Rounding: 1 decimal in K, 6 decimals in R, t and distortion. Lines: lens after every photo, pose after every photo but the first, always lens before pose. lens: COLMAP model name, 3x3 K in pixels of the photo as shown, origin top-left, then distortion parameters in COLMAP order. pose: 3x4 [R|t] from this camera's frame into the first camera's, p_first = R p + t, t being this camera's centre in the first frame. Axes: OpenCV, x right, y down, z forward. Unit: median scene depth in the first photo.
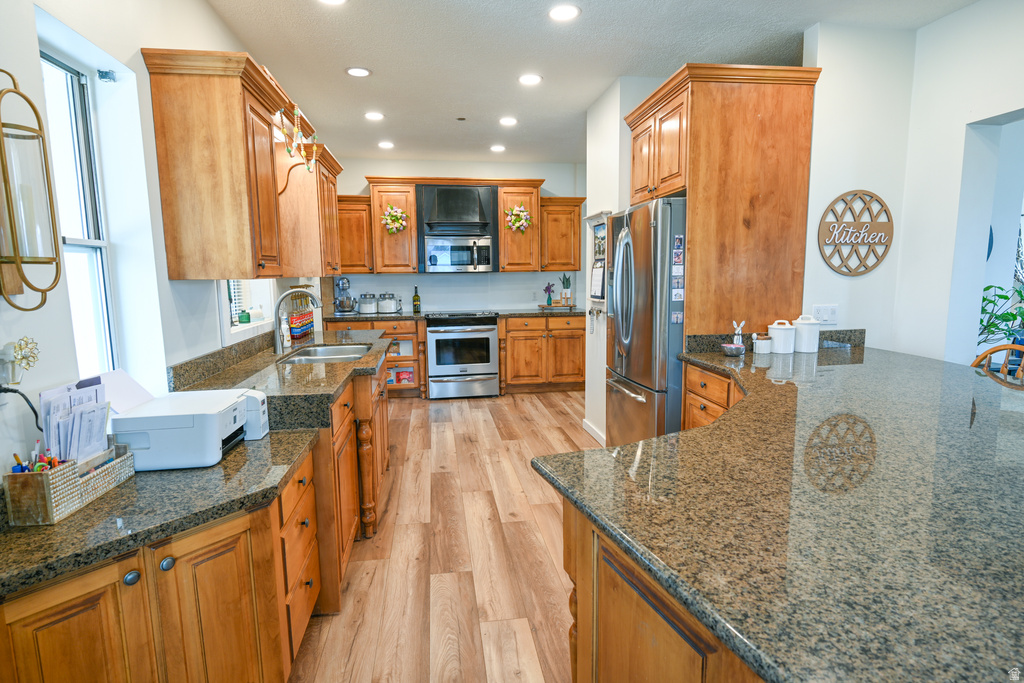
lens RADIAL K [[530.4, 0, 509.5], [0, 530.4, 344.0], [0, 0, 1]] dist [-0.000003, -0.000144]
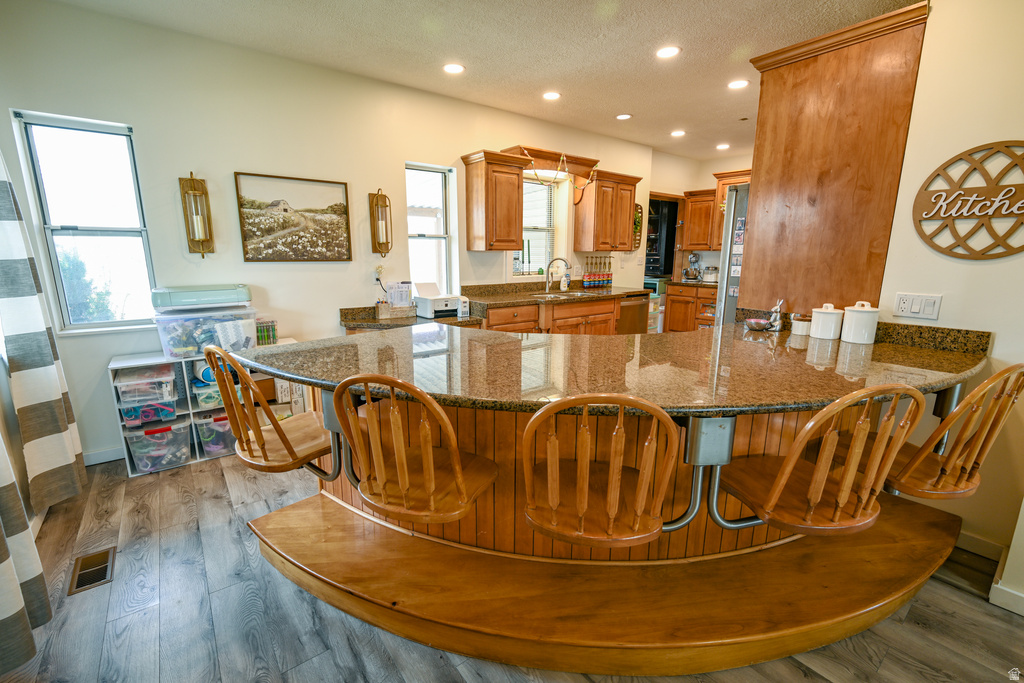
lens RADIAL K [[432.6, 0, 510.8], [0, 432.6, 343.0], [0, 0, 1]] dist [-0.001605, -0.000231]
pose [[0.500146, 0.194169, -0.843891, 0.885031], [-0.127136, 0.980441, 0.150239, -0.019764], [0.856557, 0.032148, 0.515049, 0.117718]]
